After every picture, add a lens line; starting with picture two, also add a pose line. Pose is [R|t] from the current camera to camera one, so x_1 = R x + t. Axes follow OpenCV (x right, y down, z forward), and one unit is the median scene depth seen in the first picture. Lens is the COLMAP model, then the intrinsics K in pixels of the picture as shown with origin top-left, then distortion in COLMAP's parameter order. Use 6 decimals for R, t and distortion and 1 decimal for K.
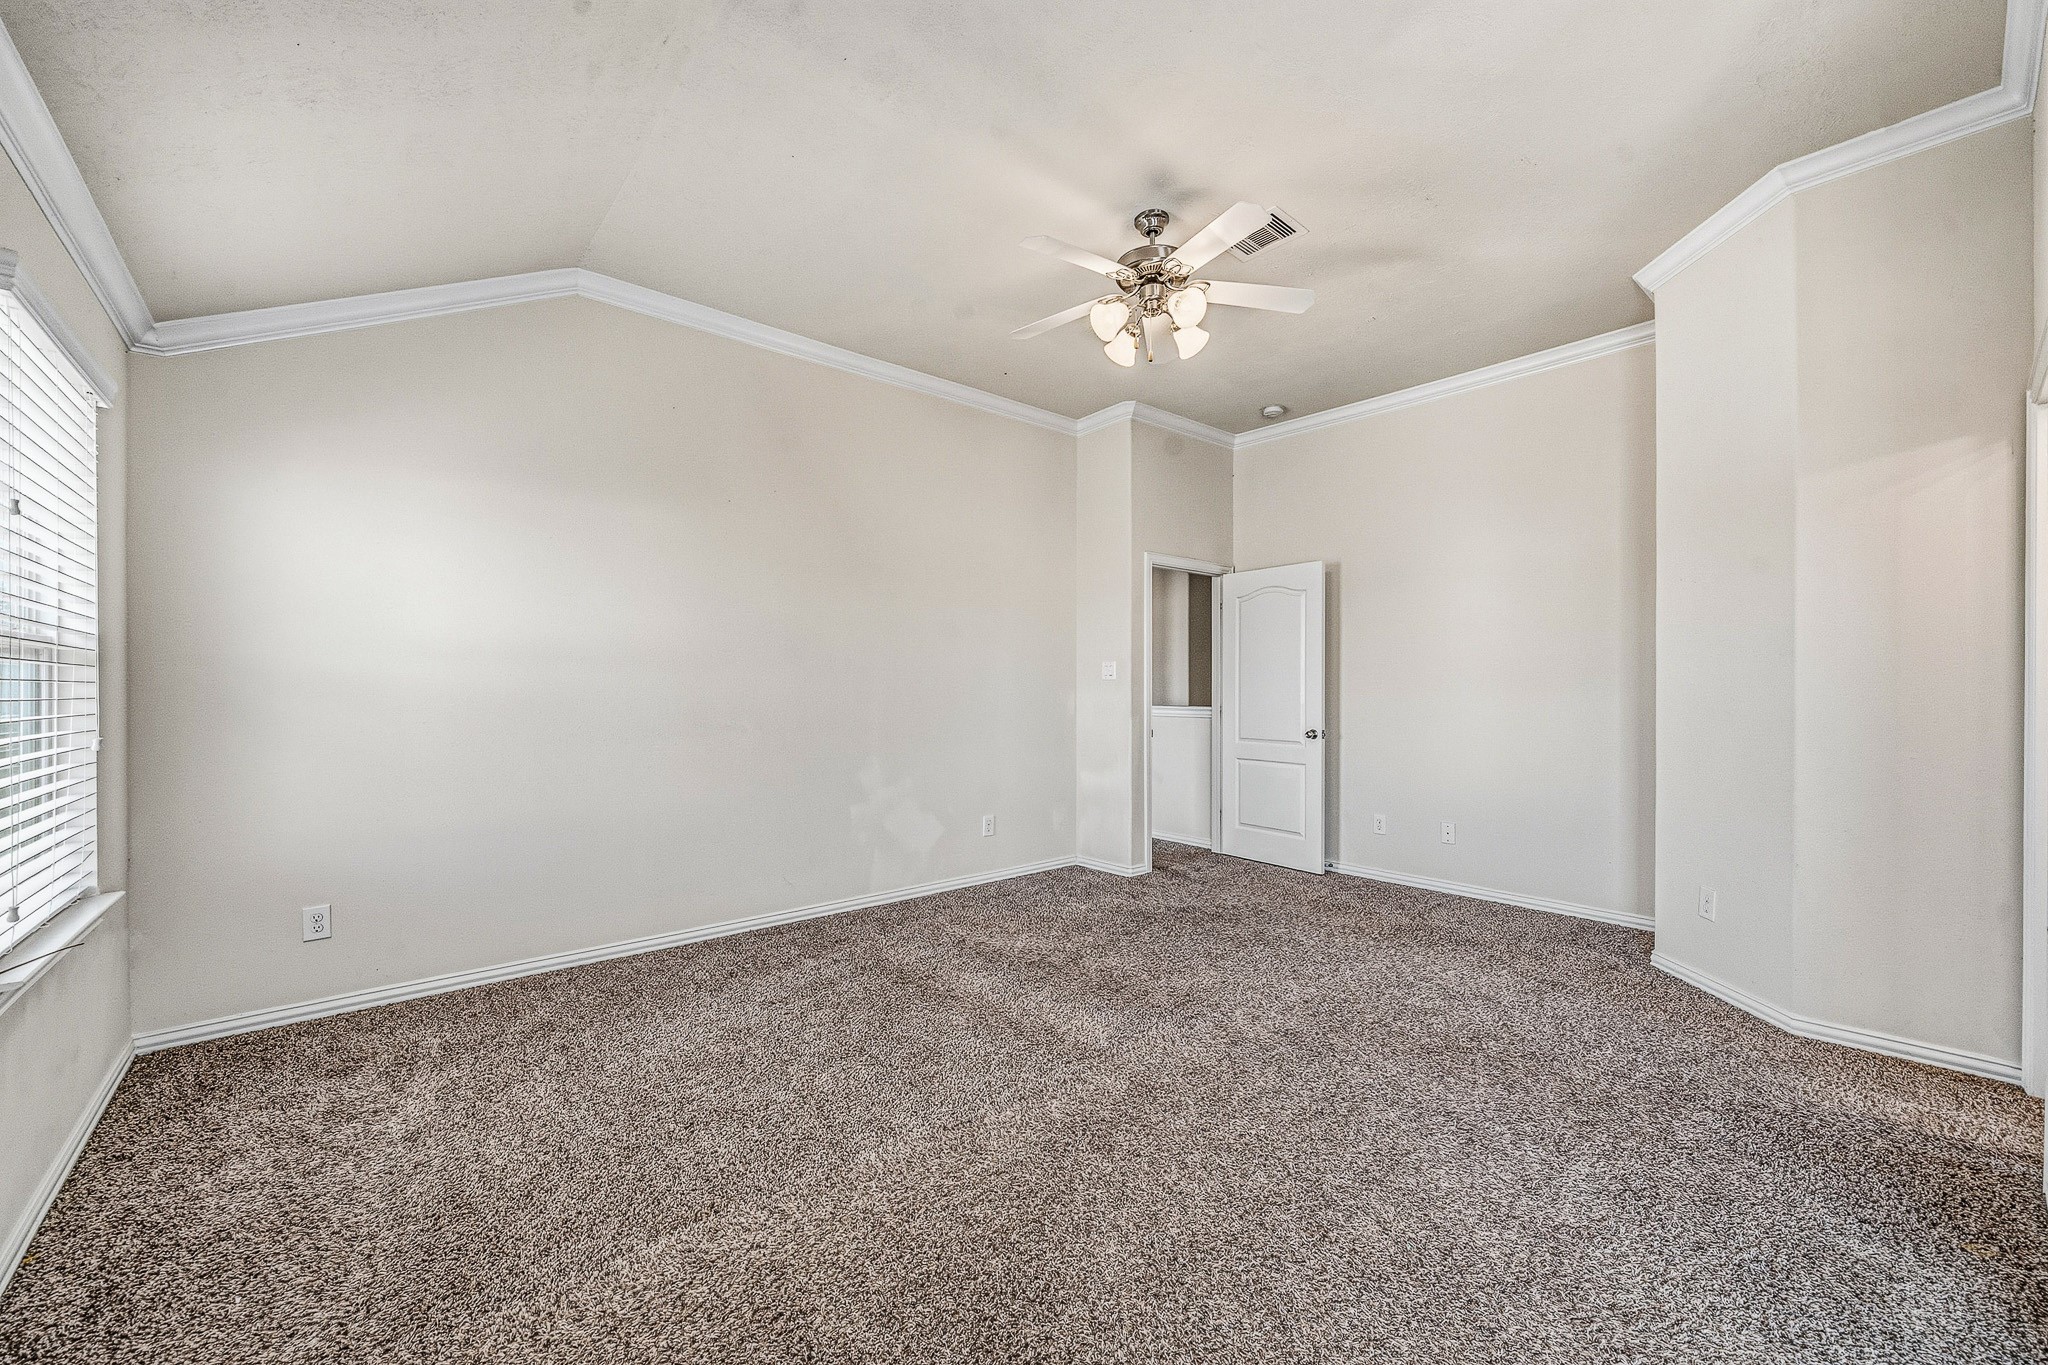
lens RADIAL K [[789.4, 0, 1033.1], [0, 789.4, 687.3], [0, 0, 1]] dist [-0.001686, -0.000125]
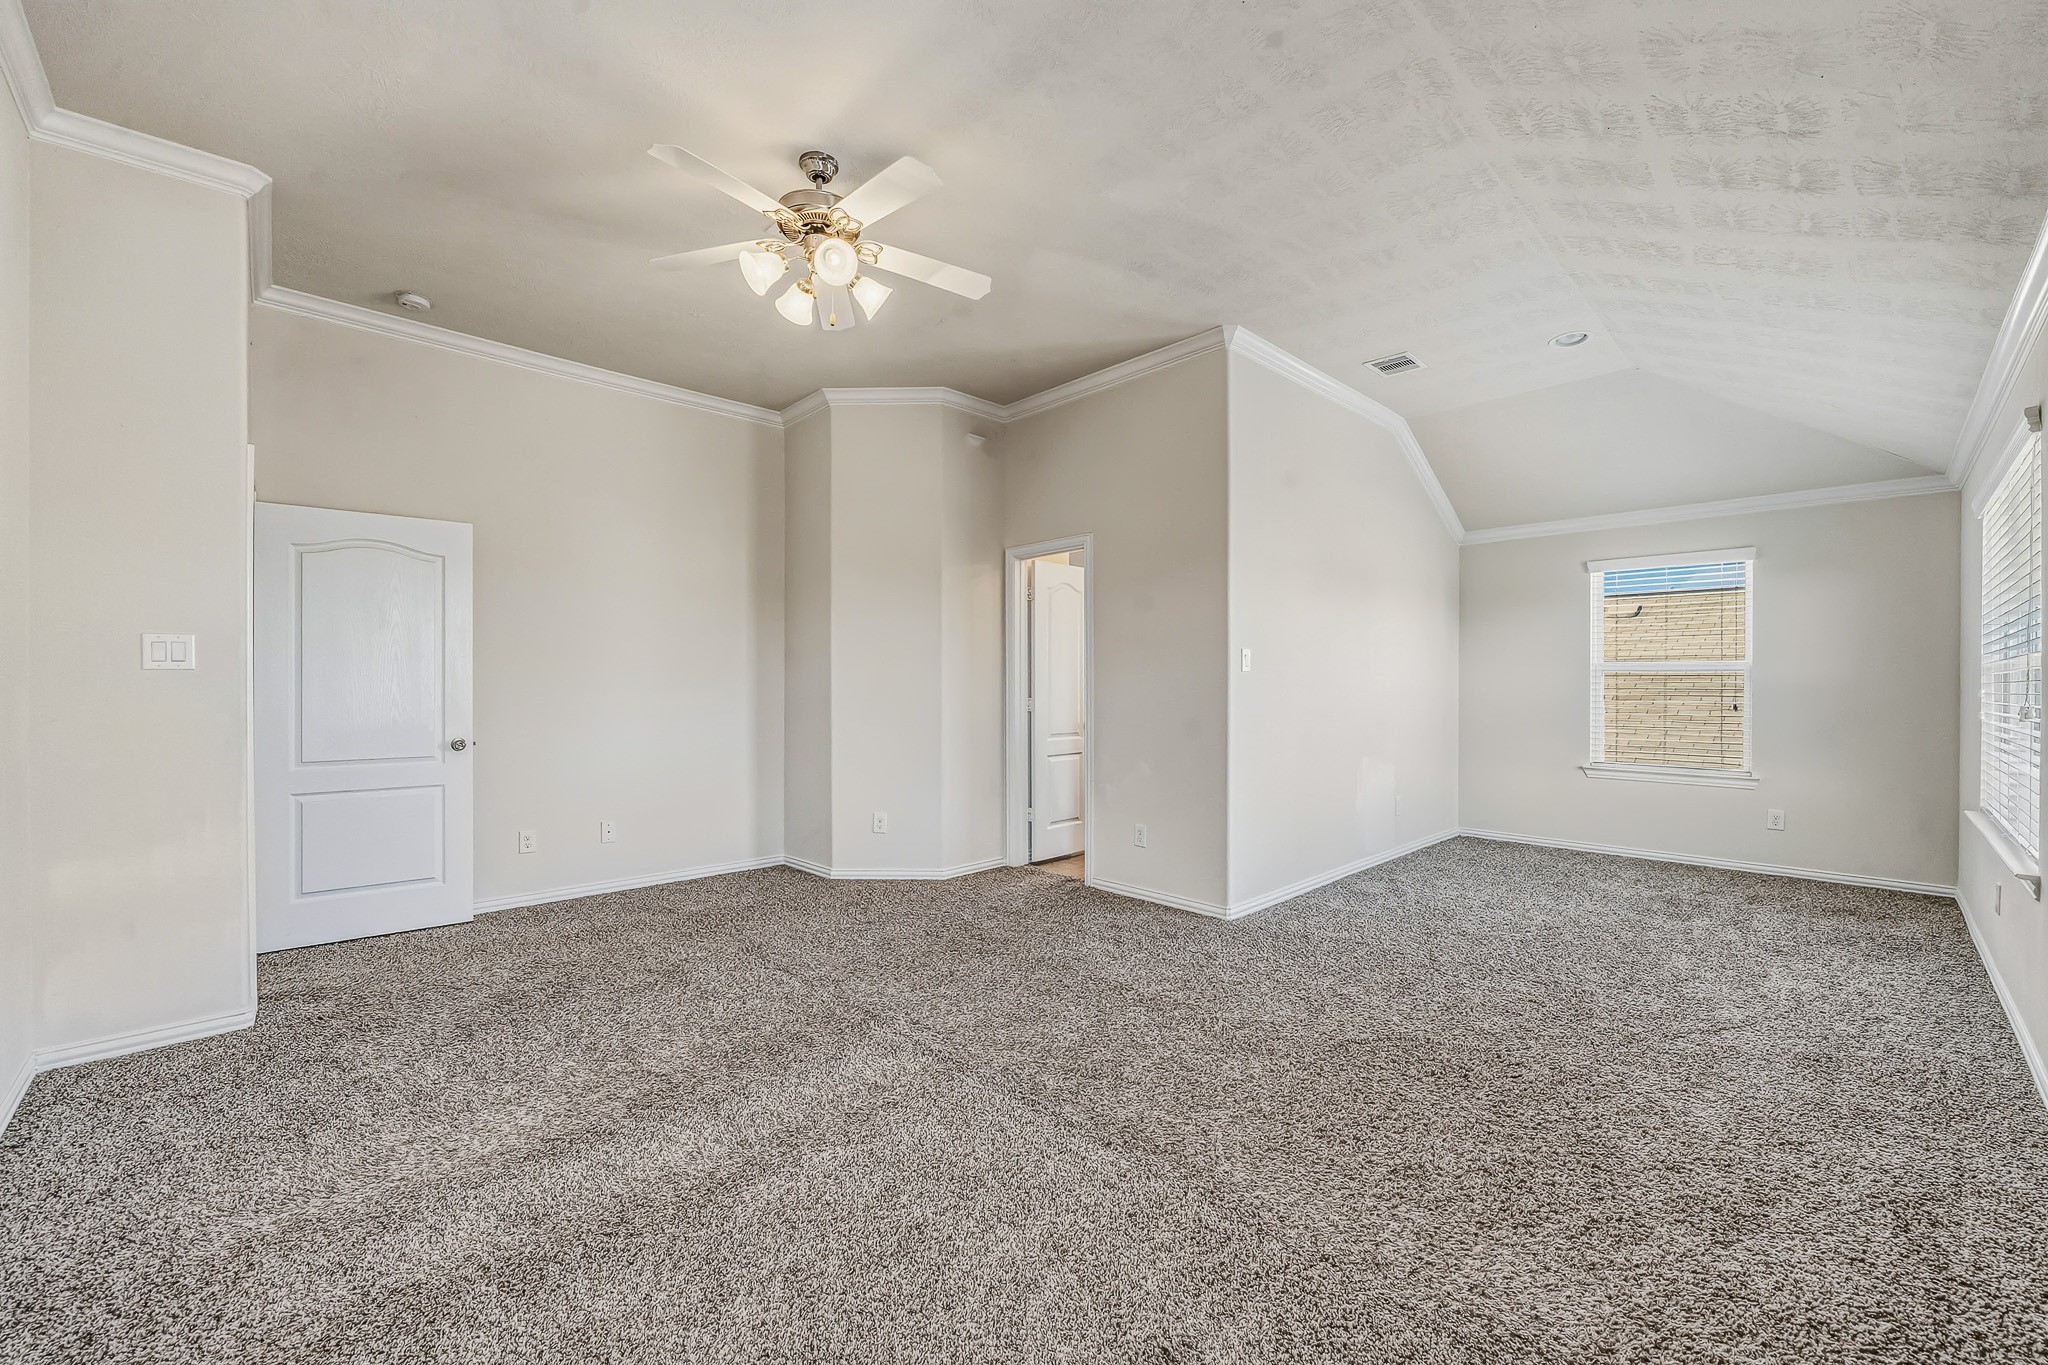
lens RADIAL K [[789.4, 0, 1038.0], [0, 789.4, 684.1], [0, 0, 1]] dist [-0.001686, -0.000125]
pose [[-0.026643, -0.001334, 0.999644, -0.662887], [-0.000300, 0.999999, 0.001327, -0.001331], [-0.999645, -0.000265, -0.026644, 0.684506]]
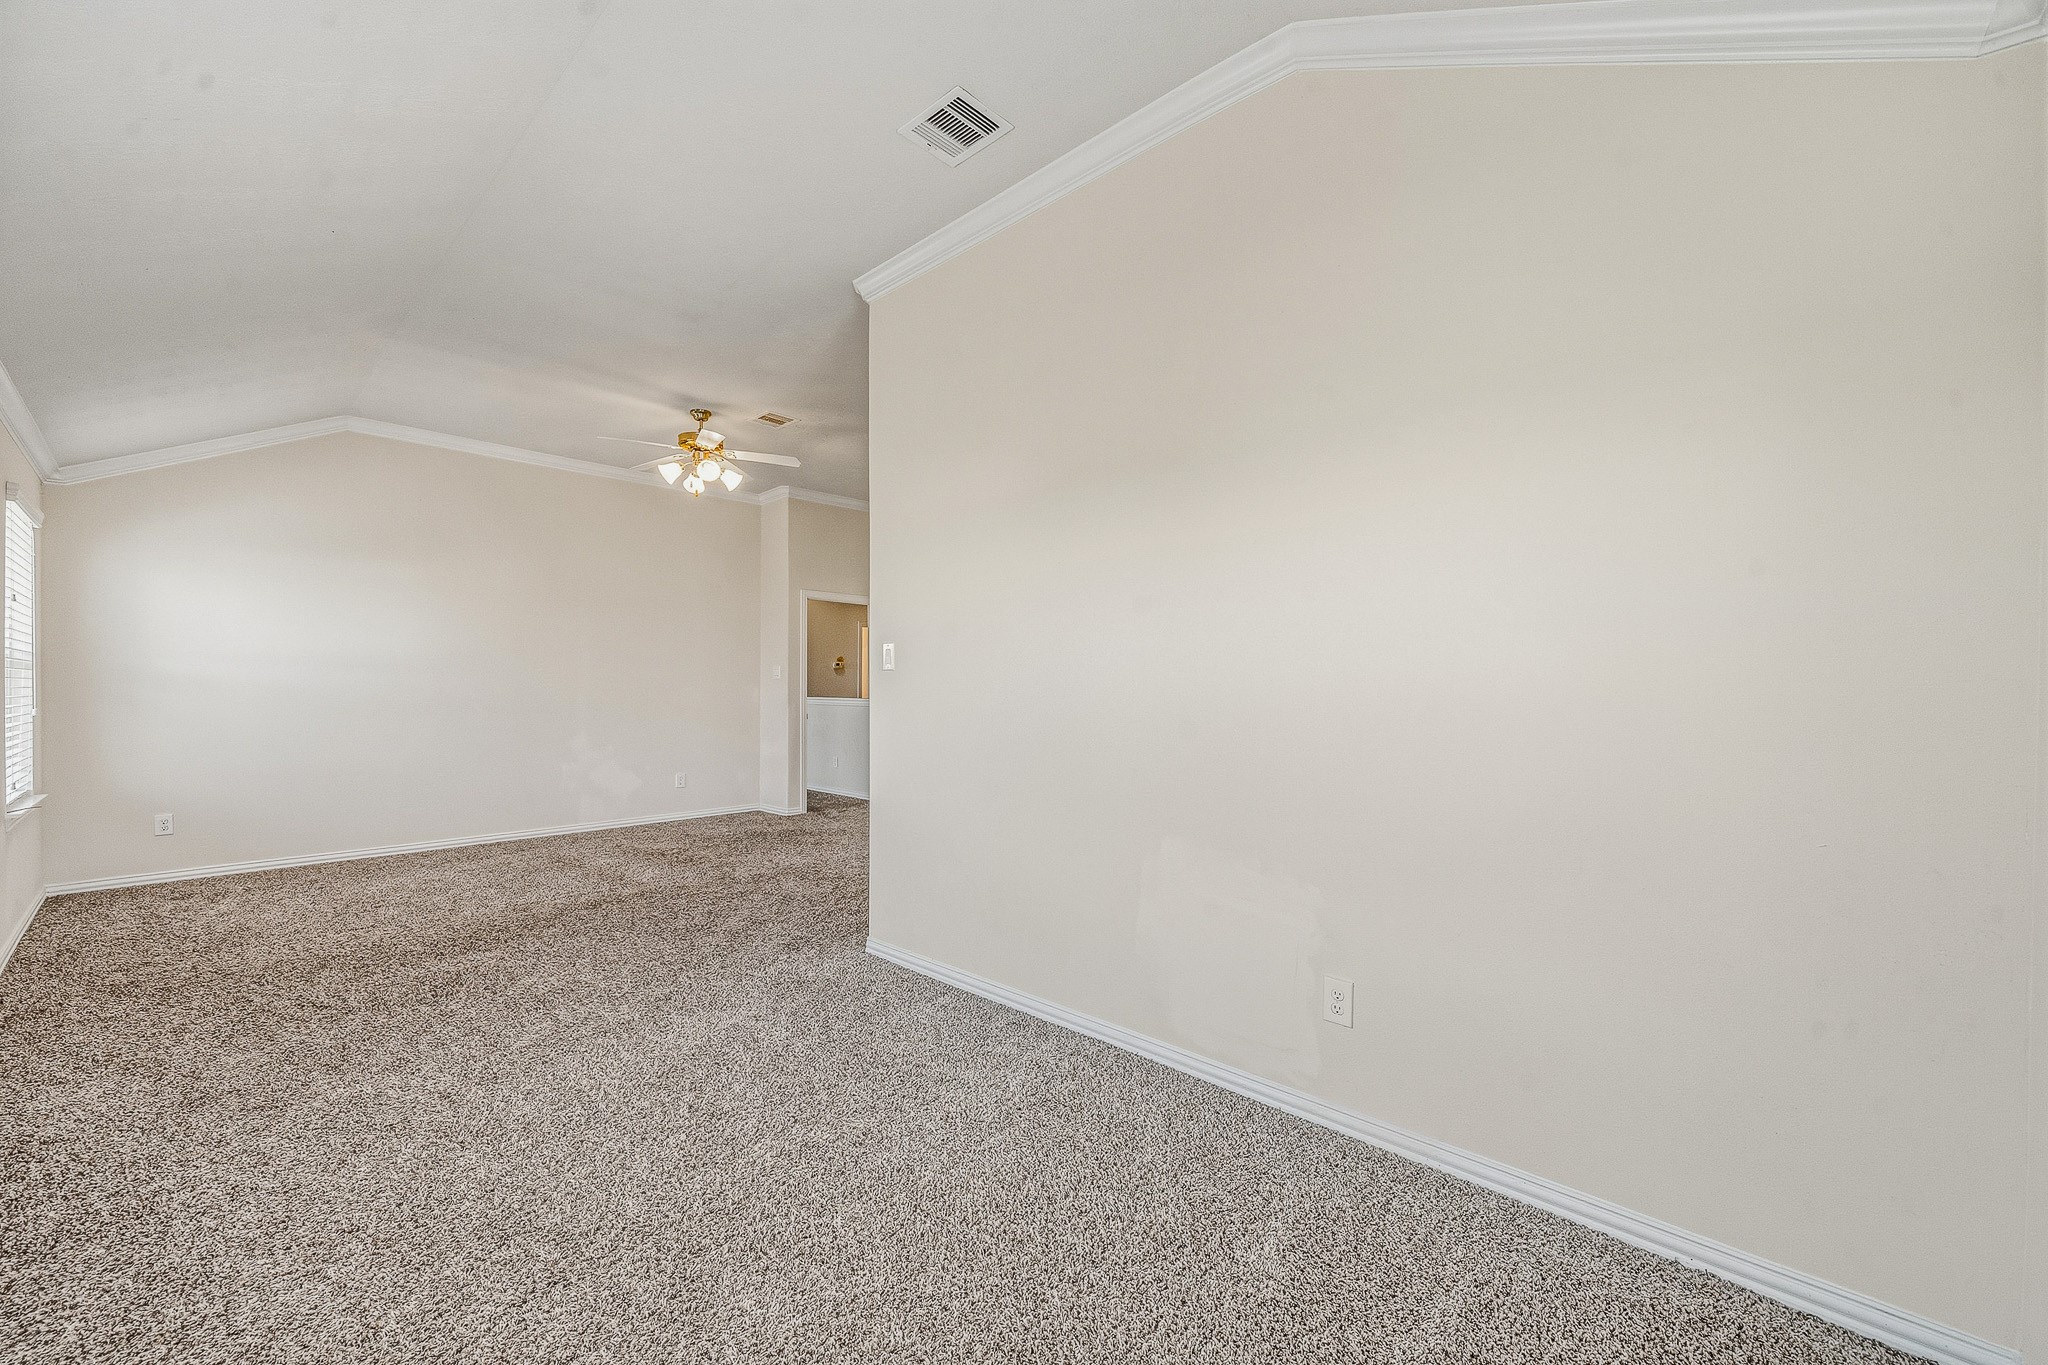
lens RADIAL K [[789.4, 0, 1038.4], [0, 789.4, 687.4], [0, 0, 1]] dist [-0.001686, -0.000125]
pose [[0.993972, 0.002497, 0.109610, 0.612224], [-0.002640, 0.999996, 0.001156, 0.003808], [-0.109607, -0.001439, 0.993974, -0.704220]]
